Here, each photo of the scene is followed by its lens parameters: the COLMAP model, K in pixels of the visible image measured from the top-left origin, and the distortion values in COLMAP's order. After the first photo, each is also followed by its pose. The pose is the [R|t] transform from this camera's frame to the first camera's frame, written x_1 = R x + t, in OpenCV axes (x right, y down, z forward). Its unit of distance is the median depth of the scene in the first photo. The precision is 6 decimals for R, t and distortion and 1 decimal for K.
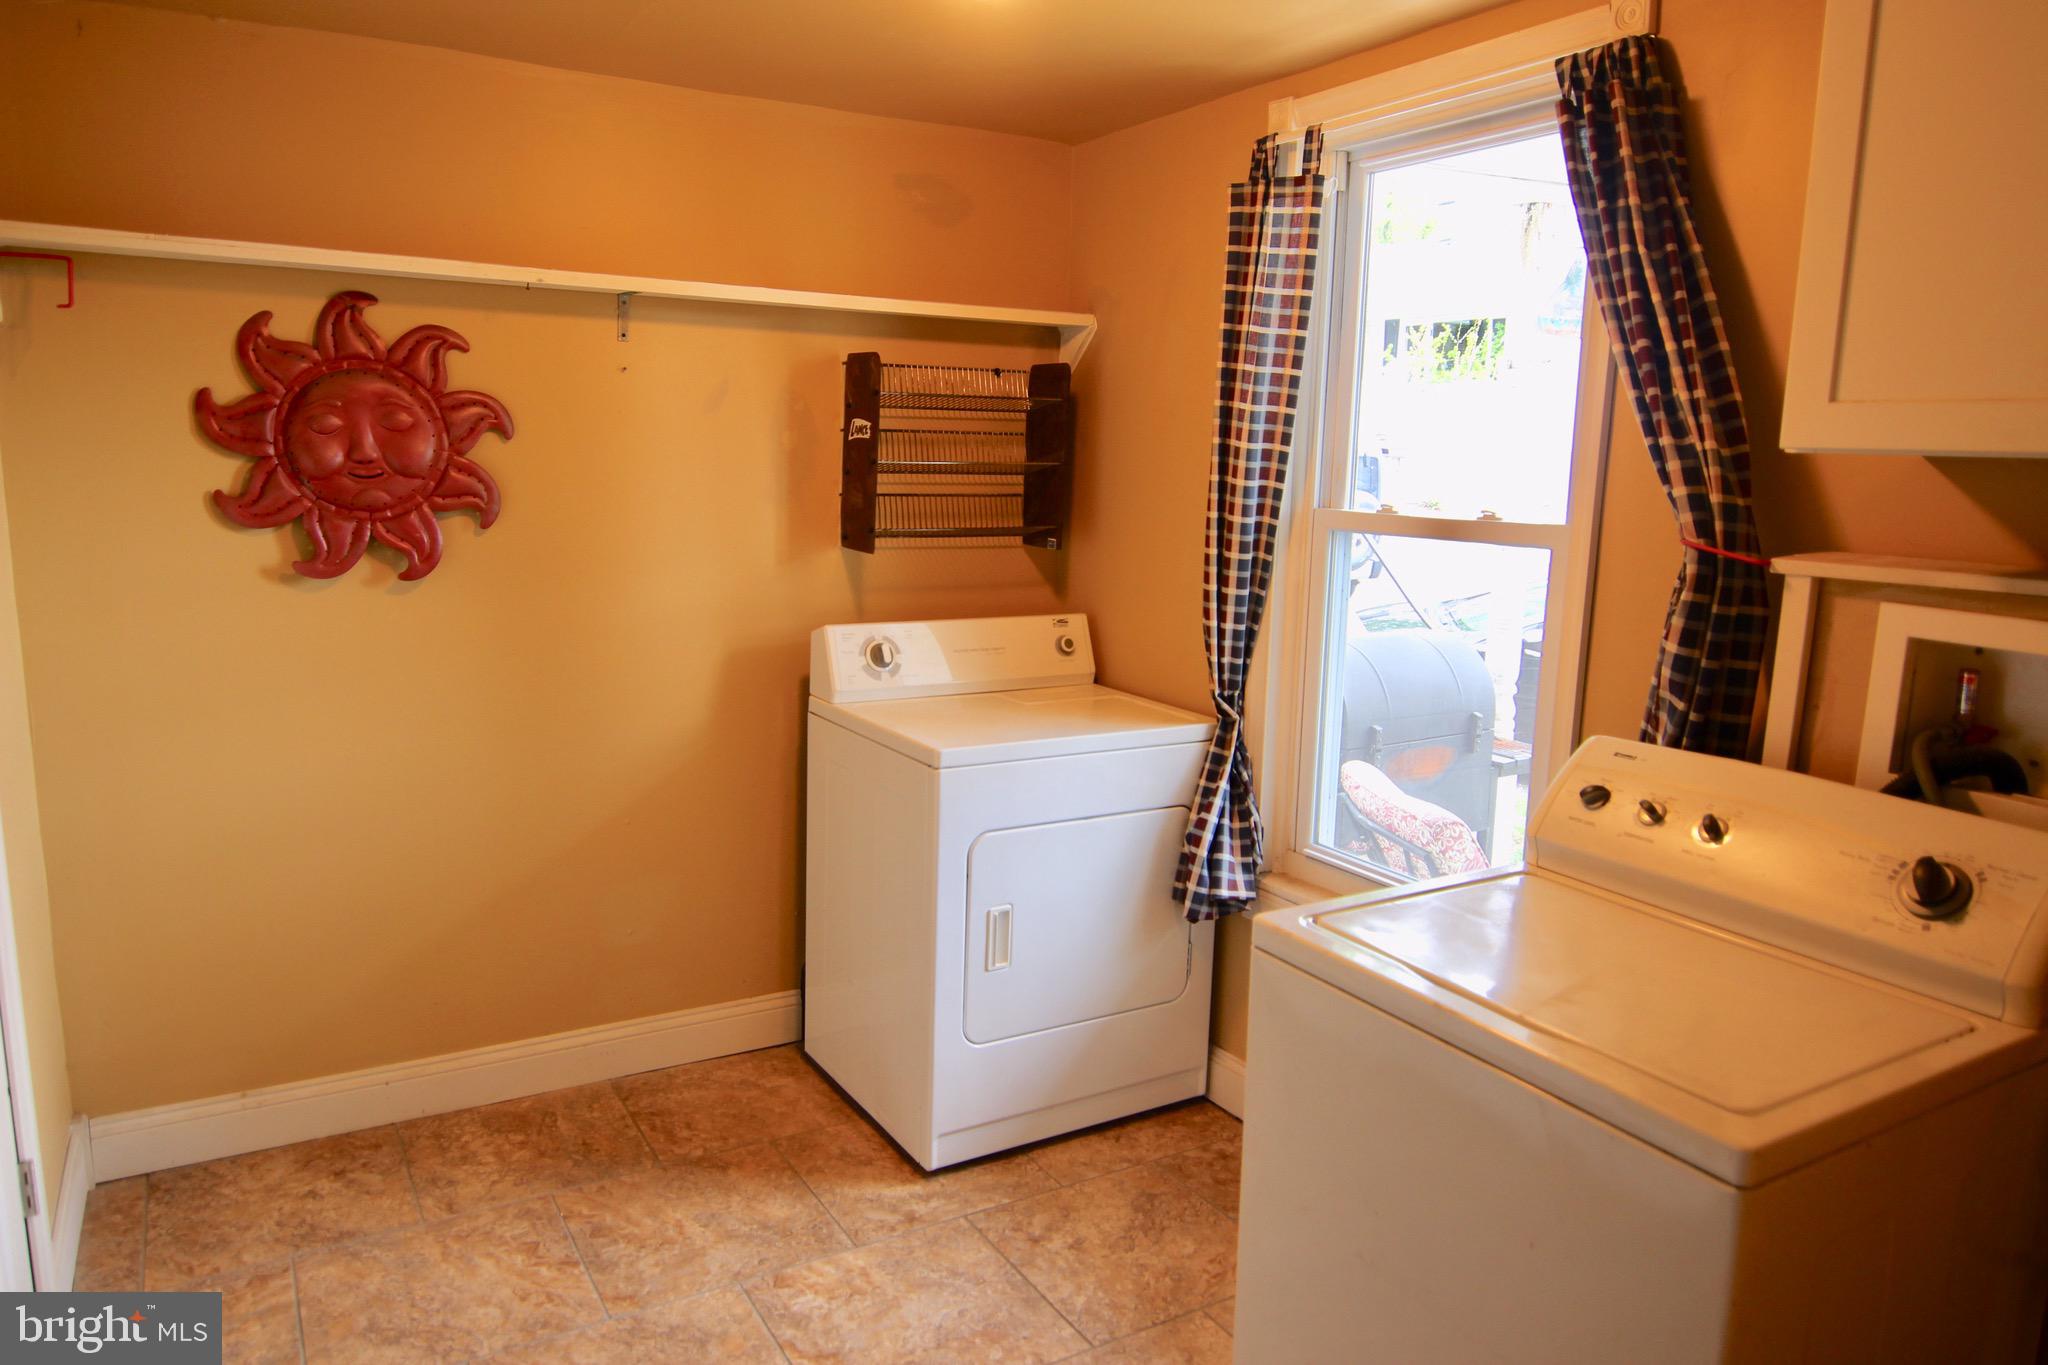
lens RADIAL K [[1358.9, 0, 1025.6], [0, 1358.9, 684.1], [0, 0, 1]] dist [-0.009738, 0.001308]
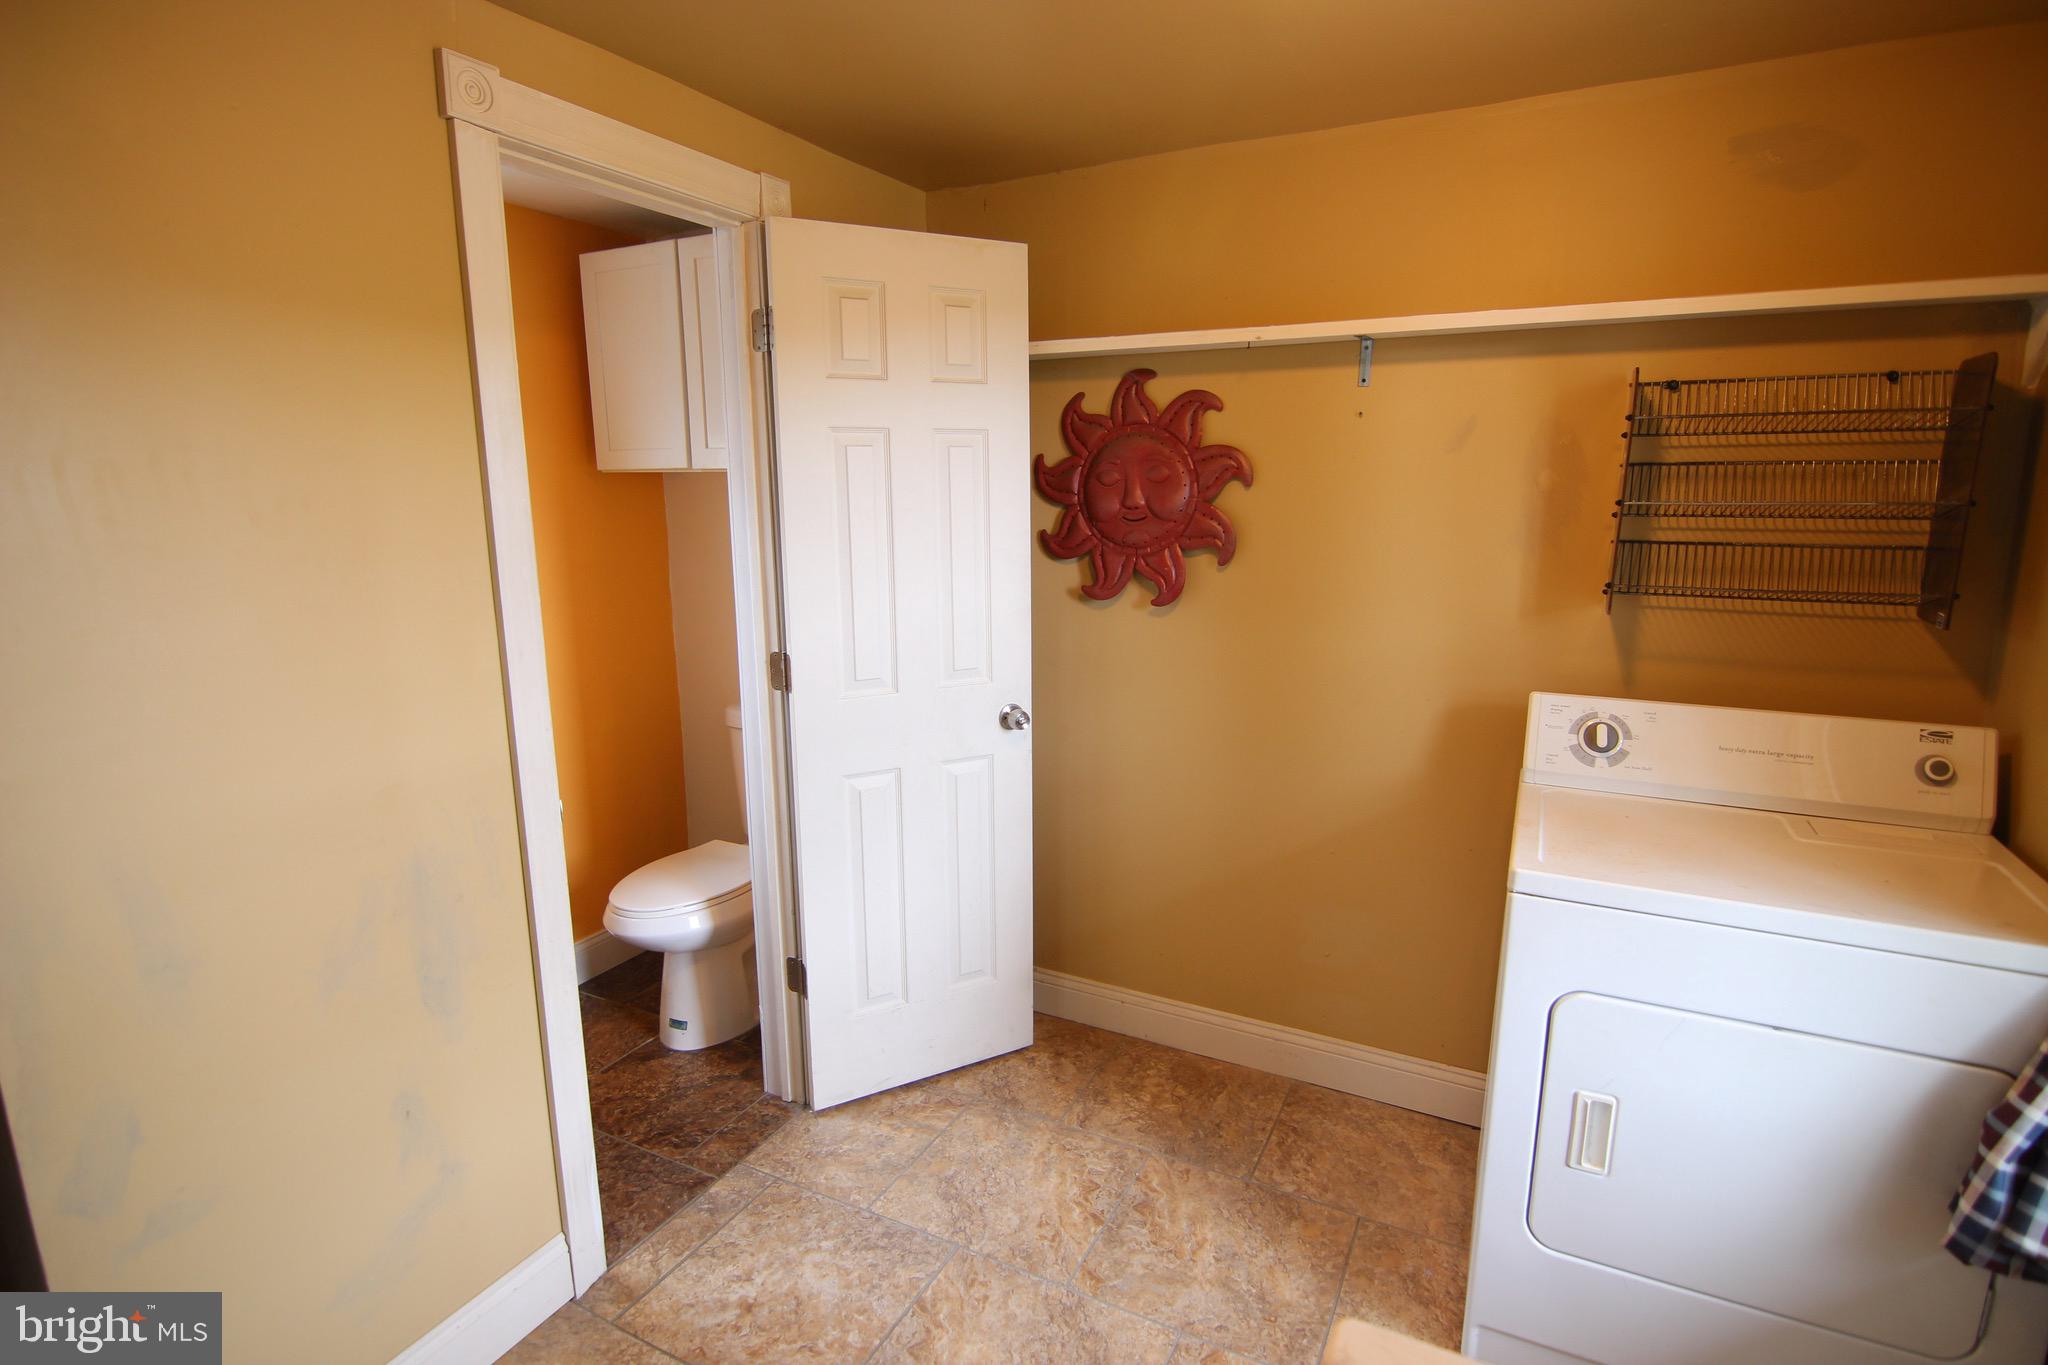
lens RADIAL K [[1033.1, 0, 1024.4], [0, 1033.1, 682.9], [0, 0, 1]] dist [-0.016803, -0.005529]
pose [[0.518385, 0.132358, -0.844842, 0.262961], [-0.127733, 0.988851, 0.076544, -0.063542], [0.845554, 0.068235, 0.529512, 0.413834]]
